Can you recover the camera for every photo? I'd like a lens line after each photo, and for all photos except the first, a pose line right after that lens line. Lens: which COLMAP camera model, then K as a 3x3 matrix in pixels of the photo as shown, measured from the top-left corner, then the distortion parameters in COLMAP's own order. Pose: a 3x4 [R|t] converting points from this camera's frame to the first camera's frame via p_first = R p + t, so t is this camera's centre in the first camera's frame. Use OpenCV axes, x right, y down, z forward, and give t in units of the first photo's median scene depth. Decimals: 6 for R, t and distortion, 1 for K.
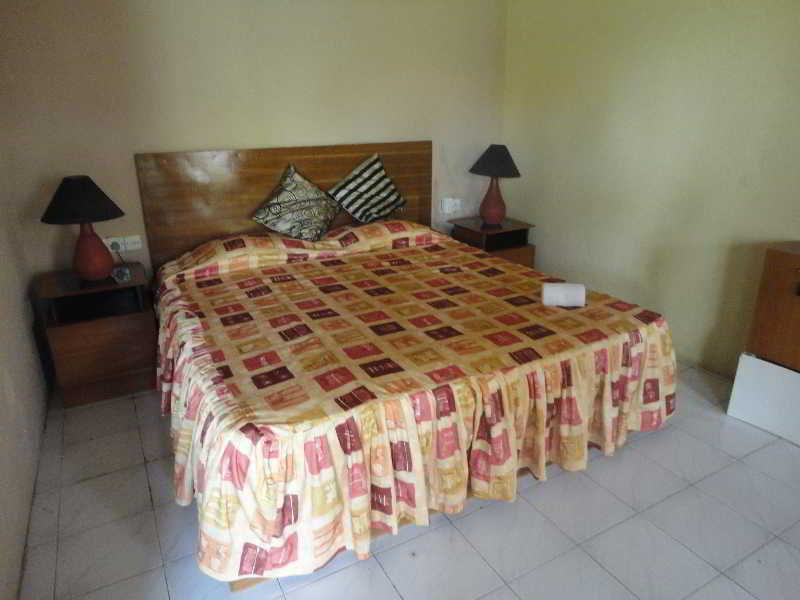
lens RADIAL K [[549.2, 0, 400.0], [0, 549.2, 300.0], [0, 0, 1]] dist [-0.029512, -0.000953]
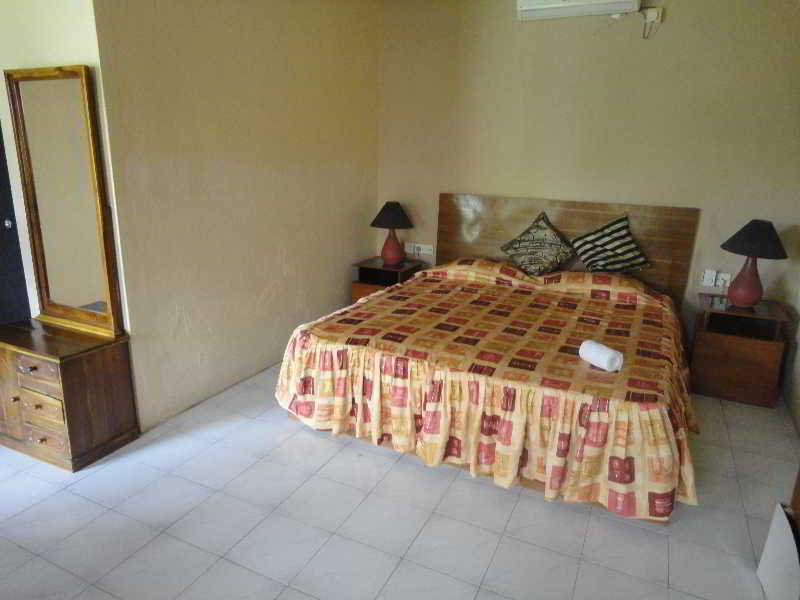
lens RADIAL K [[549.0, 0, 400.0], [0, 549.0, 300.0], [0, 0, 1]] dist [-0.000727, -0.002006]
pose [[0.558193, 0.238929, -0.794565, 0.761430], [-0.302911, 0.950224, 0.072936, -0.060796], [0.772441, 0.199970, 0.602783, 0.039965]]
